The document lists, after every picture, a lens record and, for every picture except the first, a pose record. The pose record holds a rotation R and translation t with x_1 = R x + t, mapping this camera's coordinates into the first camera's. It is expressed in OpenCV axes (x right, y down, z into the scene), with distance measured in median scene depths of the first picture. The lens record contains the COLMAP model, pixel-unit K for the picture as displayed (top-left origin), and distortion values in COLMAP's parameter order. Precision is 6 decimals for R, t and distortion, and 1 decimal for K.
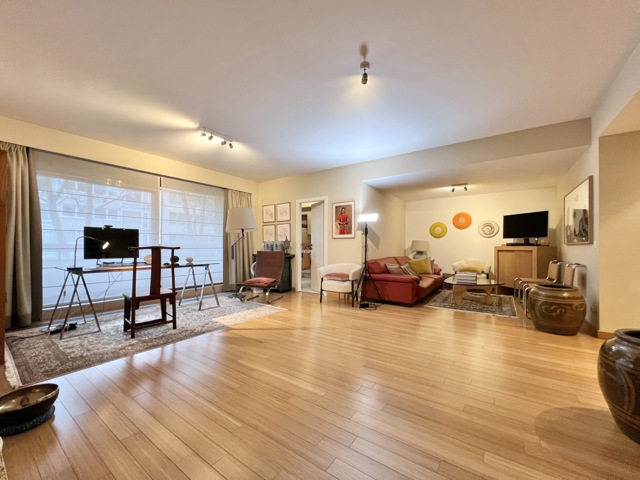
lens RADIAL K [[256.0, 0, 324.0], [0, 256.0, 244.7], [0, 0, 1]] dist [-0.000021, -0.000031]
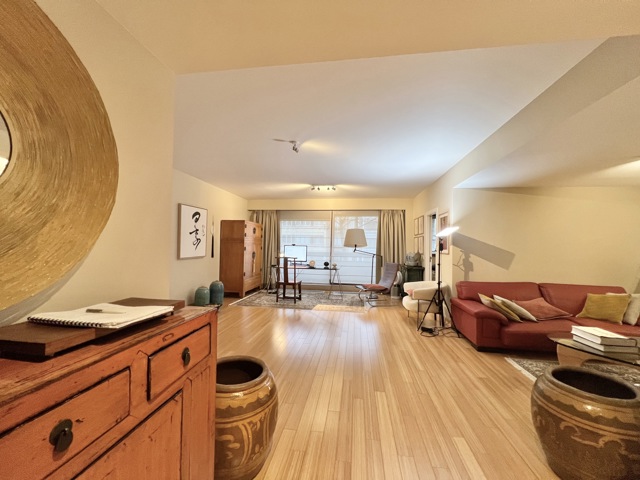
lens RADIAL K [[256.0, 0, 321.6], [0, 256.0, 241.7], [0, 0, 1]] dist [-0.000021, -0.000031]
pose [[0.443981, -0.005291, -0.896021, 0.974262], [-0.008187, 0.999917, -0.009961, -0.077422], [0.895999, 0.011759, 0.443901, 0.323895]]
